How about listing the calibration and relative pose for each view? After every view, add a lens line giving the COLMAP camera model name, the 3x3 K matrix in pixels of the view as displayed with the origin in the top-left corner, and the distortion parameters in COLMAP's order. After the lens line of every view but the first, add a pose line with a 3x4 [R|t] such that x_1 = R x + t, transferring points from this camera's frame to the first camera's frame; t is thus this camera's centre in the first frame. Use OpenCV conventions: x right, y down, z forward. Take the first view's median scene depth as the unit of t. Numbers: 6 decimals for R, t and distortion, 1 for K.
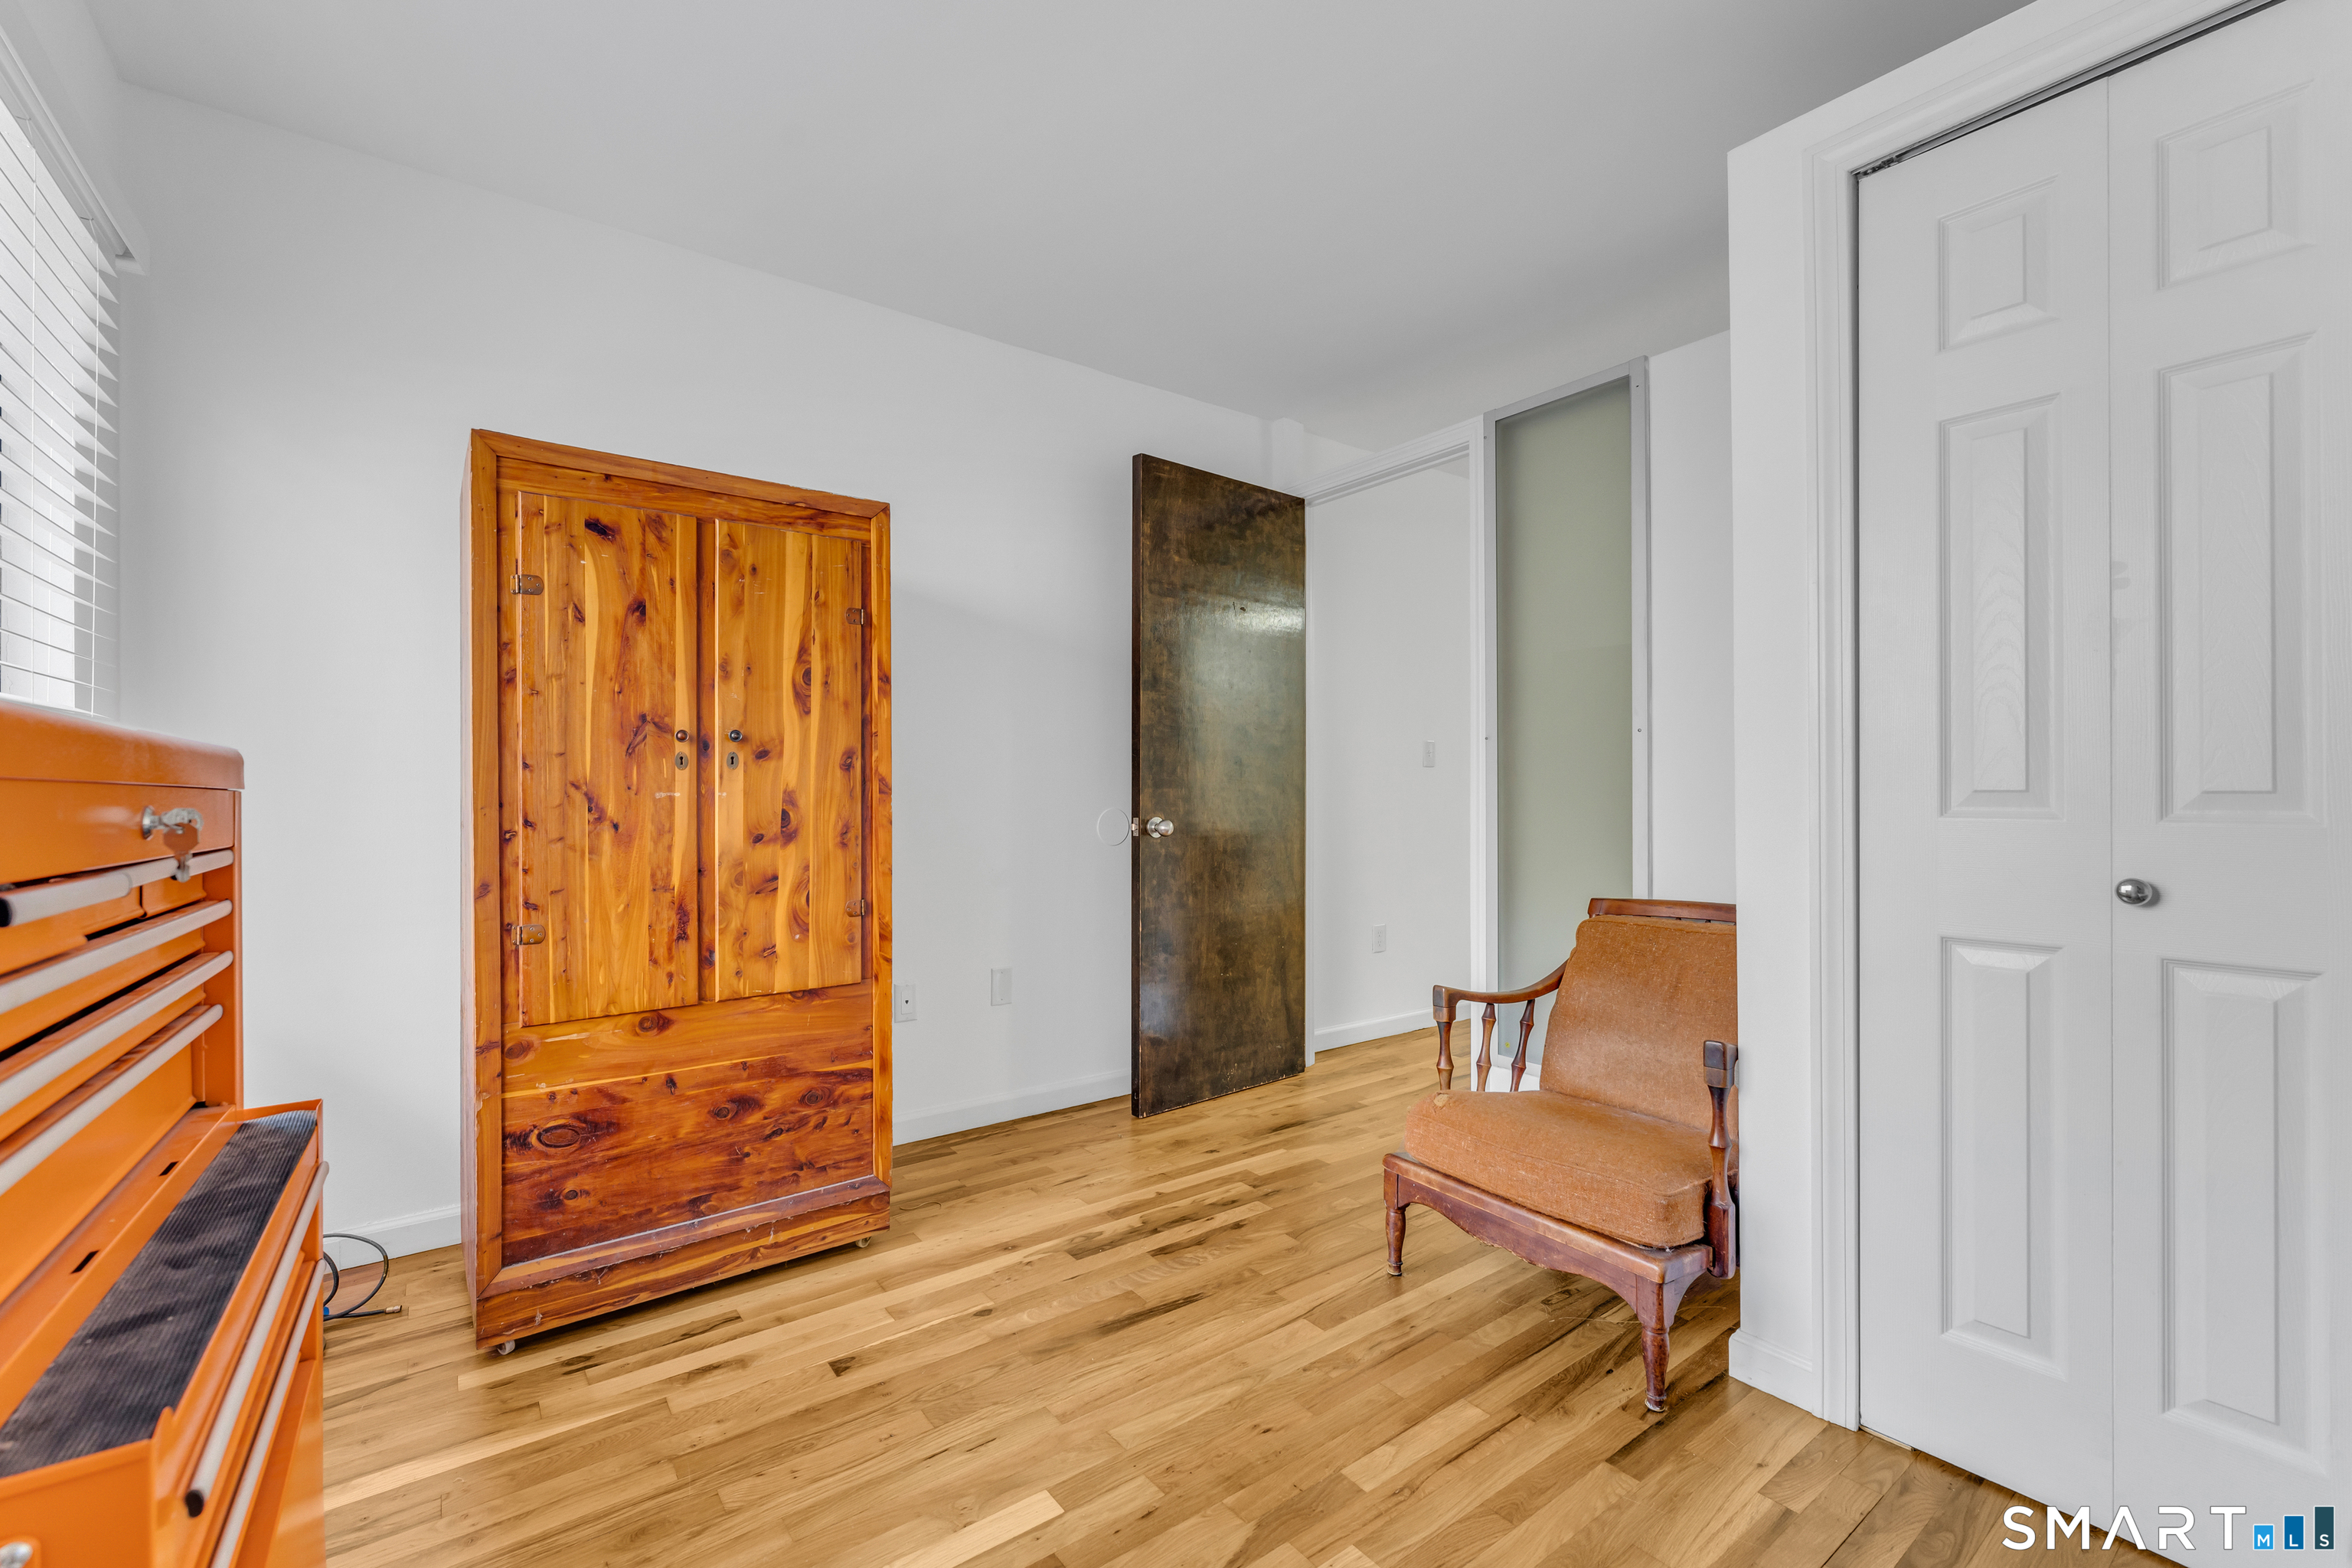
lens RADIAL K [[974.2, 0, 1172.6], [0, 974.2, 786.7], [0, 0, 1]] dist [0.002775, 0.000145]
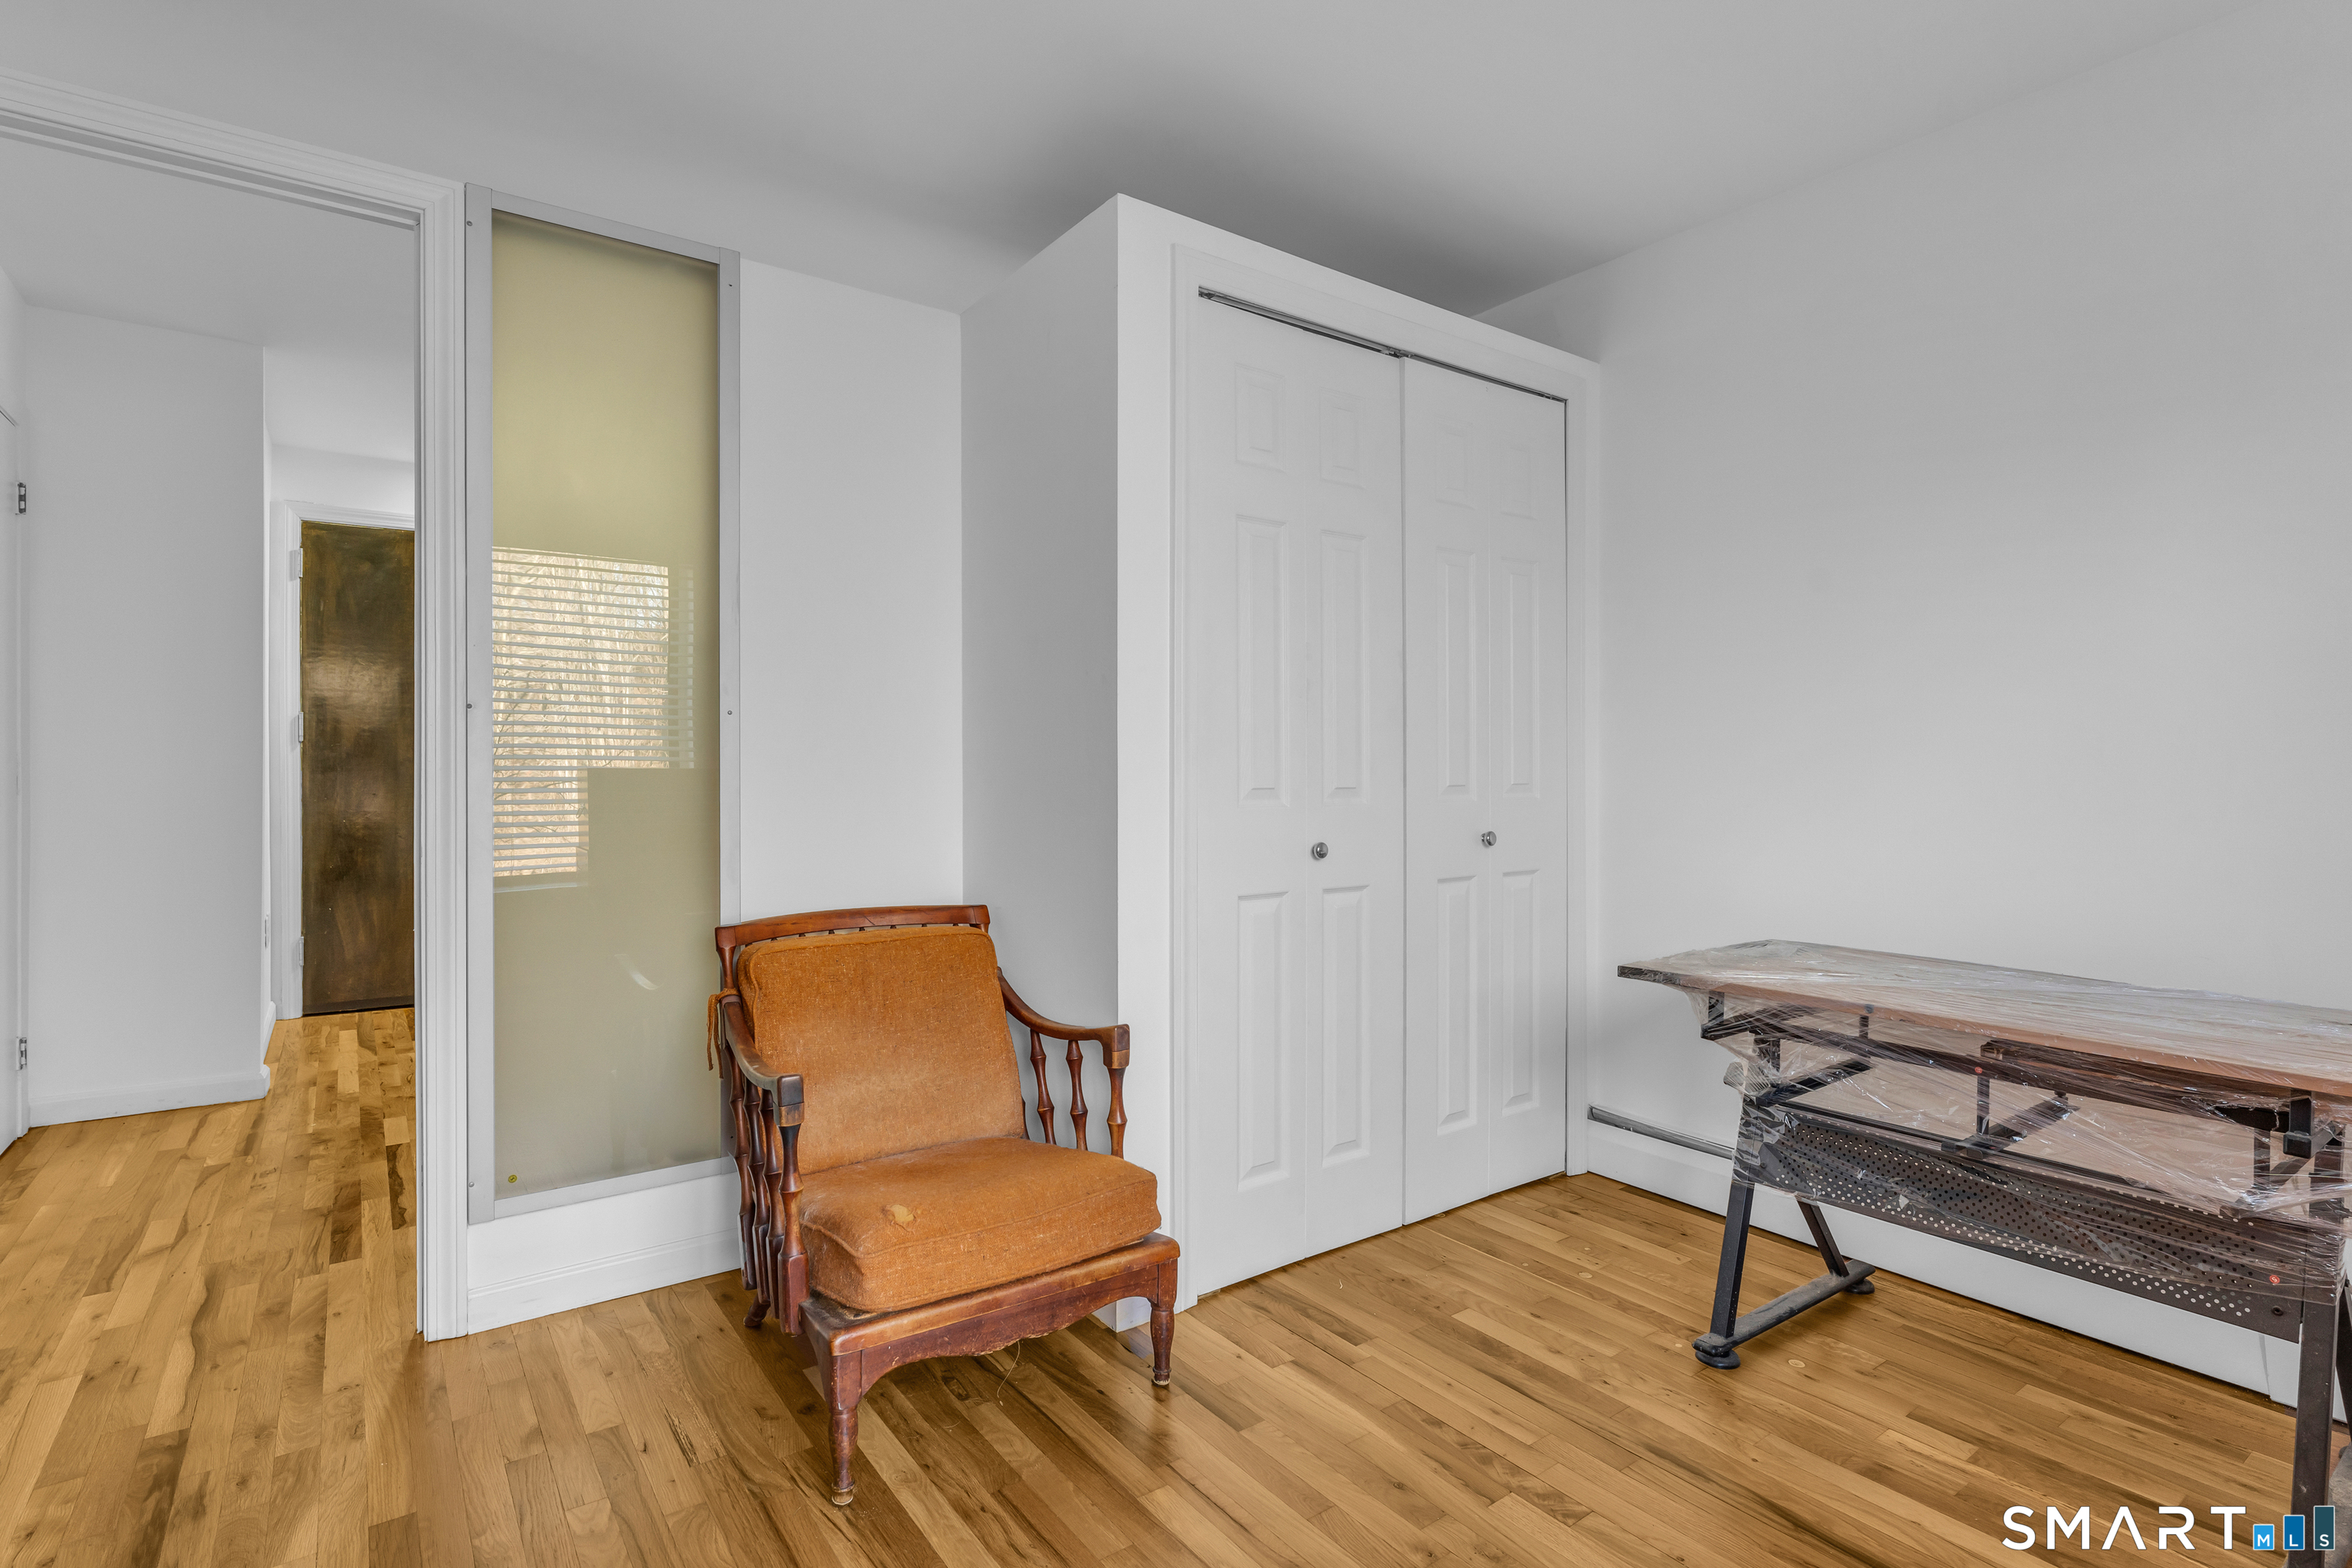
lens RADIAL K [[1140.9, 0, 1171.2], [0, 1140.9, 770.8], [0, 0, 1]] dist [-0.002478, 0.000226]
pose [[0.019052, 0.001821, 0.999817, -0.679844], [-0.007020, 0.999974, -0.001687, -0.014239], [-0.999794, -0.006986, 0.019064, 0.914031]]
